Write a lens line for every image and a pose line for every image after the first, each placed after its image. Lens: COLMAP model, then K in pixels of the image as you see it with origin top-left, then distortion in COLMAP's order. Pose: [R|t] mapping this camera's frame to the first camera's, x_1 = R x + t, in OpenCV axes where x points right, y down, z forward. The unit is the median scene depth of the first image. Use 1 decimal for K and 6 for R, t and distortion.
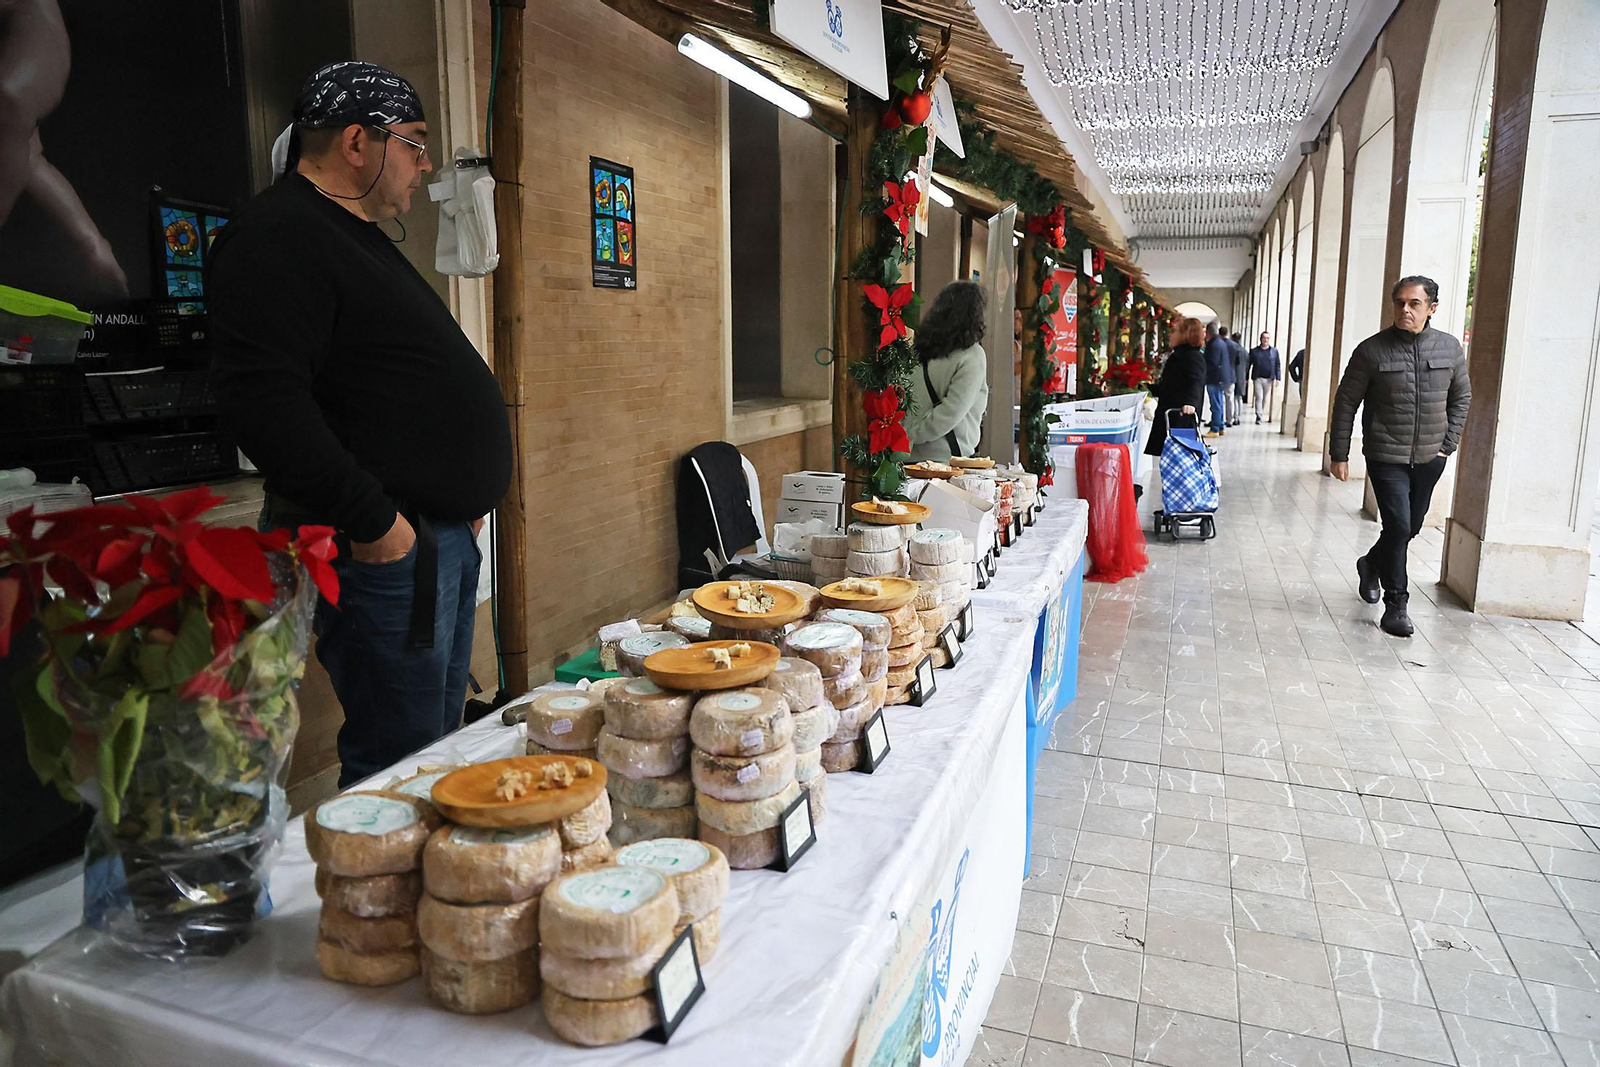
lens RADIAL K [[1122.6, 0, 784.7], [0, 1122.6, 532.1], [0, 0, 1]] dist [-0.062639, 0.033754]
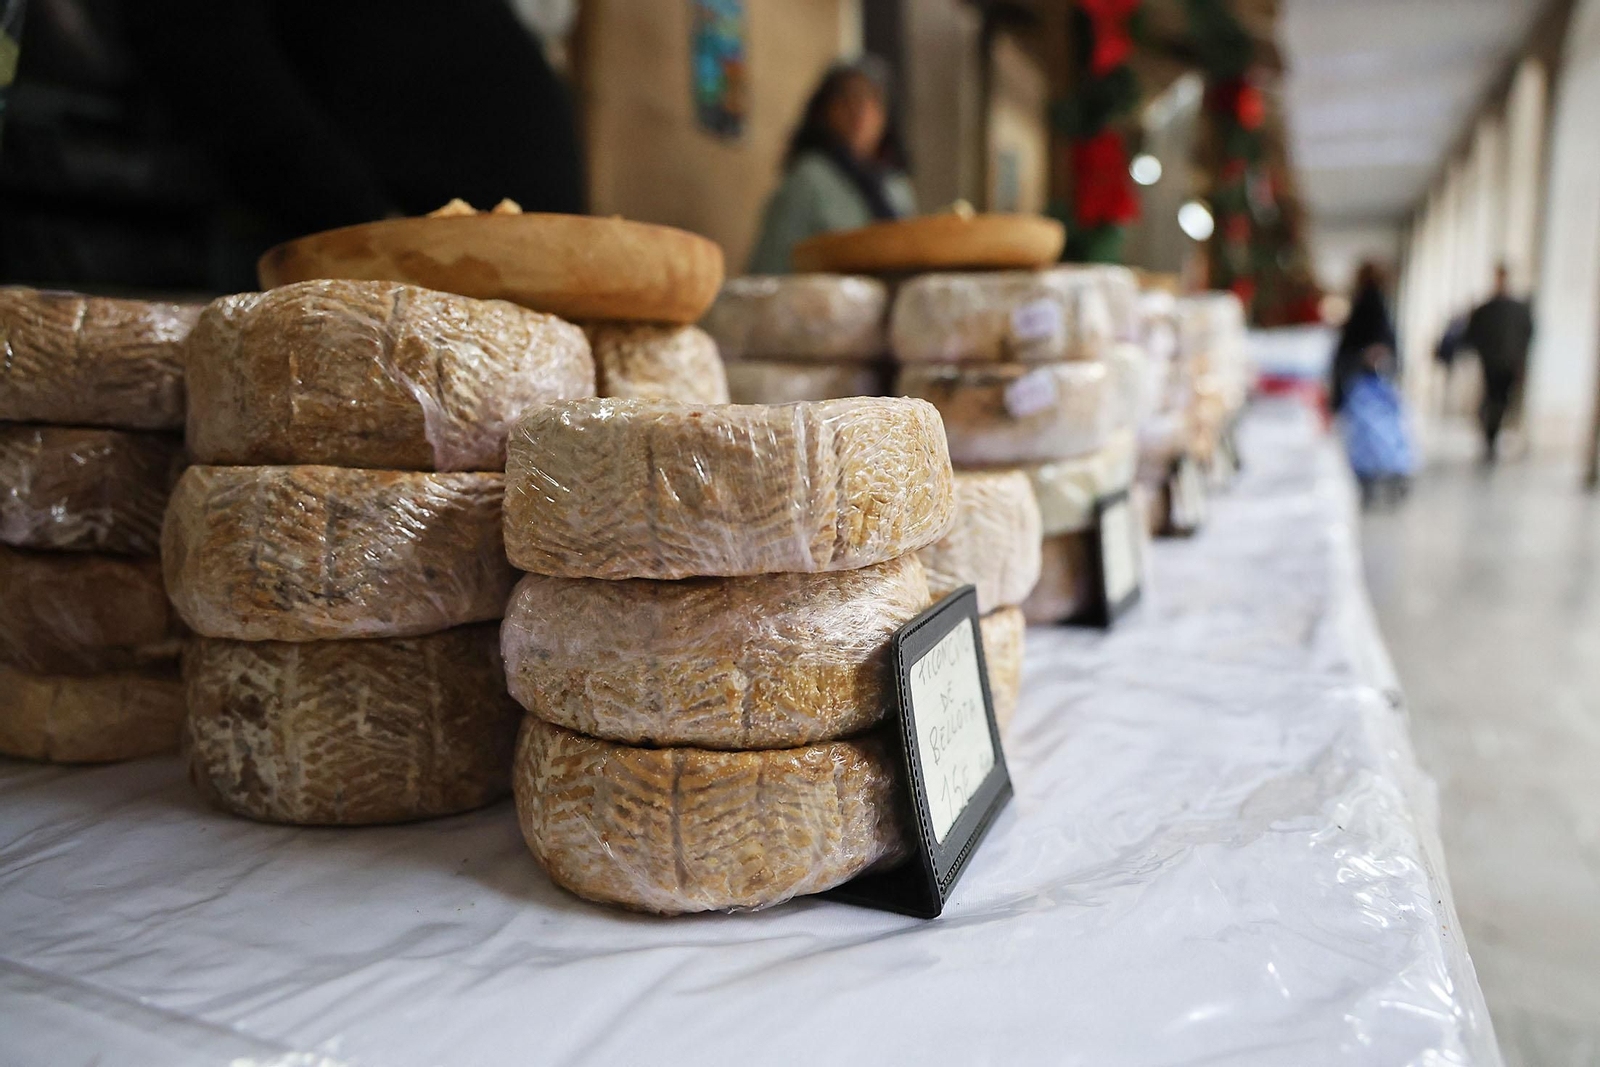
lens RADIAL K [[1122.6, 0, 803.9], [0, 1122.6, 542.4], [0, 0, 1]] dist [-0.062639, 0.033754]
pose [[0.997489, -0.000005, -0.070816, -0.115266], [-0.001845, 0.999659, -0.026057, 0.361053], [0.070792, 0.026122, 0.997149, 0.688036]]
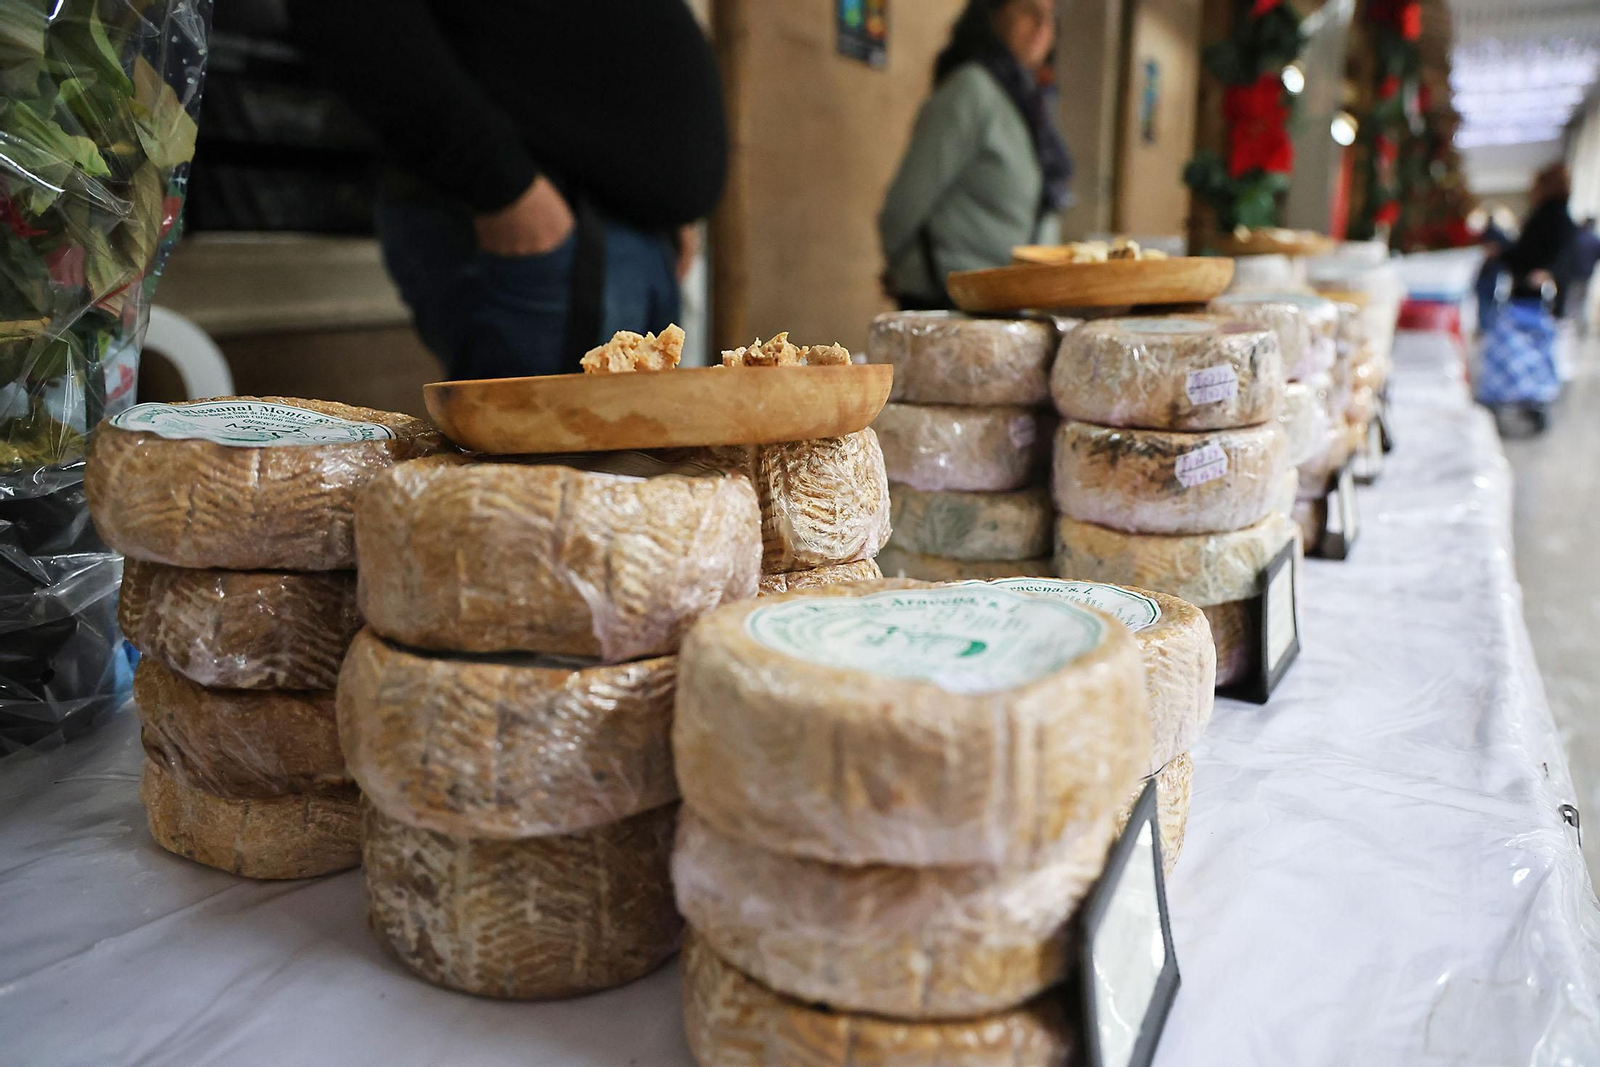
lens RADIAL K [[1073.7, 0, 814.5], [0, 1073.7, 527.5], [0, 0, 1]] dist [-0.063285, -0.000071]
pose [[0.984318, 0.038920, -0.172058, -0.135219], [-0.028712, 0.997699, 0.061424, 0.275192], [0.174052, -0.055520, 0.983170, 0.717280]]
